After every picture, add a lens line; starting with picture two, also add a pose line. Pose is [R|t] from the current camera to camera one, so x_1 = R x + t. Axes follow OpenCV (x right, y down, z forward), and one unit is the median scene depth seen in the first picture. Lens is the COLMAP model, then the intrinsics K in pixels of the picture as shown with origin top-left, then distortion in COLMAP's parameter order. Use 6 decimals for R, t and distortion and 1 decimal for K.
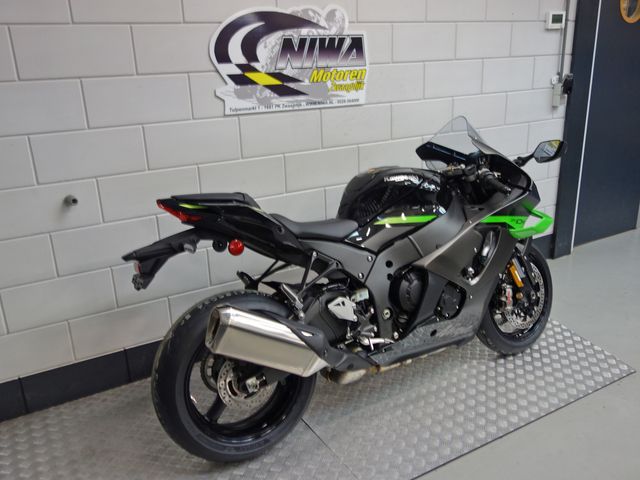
lens RADIAL K [[560.9, 0, 319.7], [0, 560.9, 244.7], [0, 0, 1]] dist [-0.013017, 0.028997]
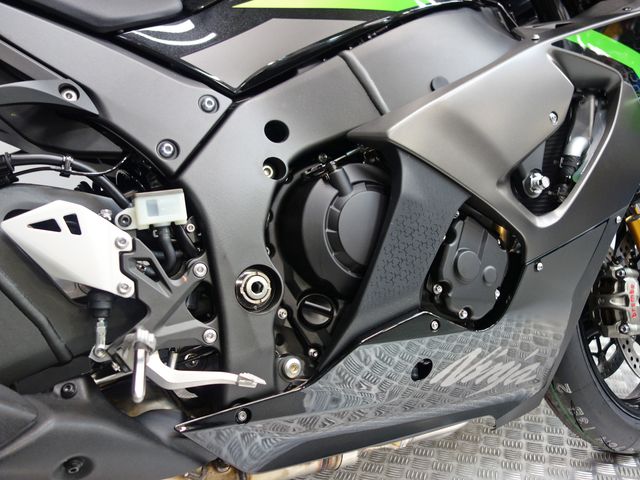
lens RADIAL K [[518.3, 0, 334.5], [0, 518.3, 255.7], [0, 0, 1]] dist [-0.000738, 0.000438]
pose [[0.997553, 0.037359, -0.059087, 0.173148], [-0.045685, 0.988155, -0.146501, 0.142112], [0.052914, 0.148842, 0.987444, 0.714091]]
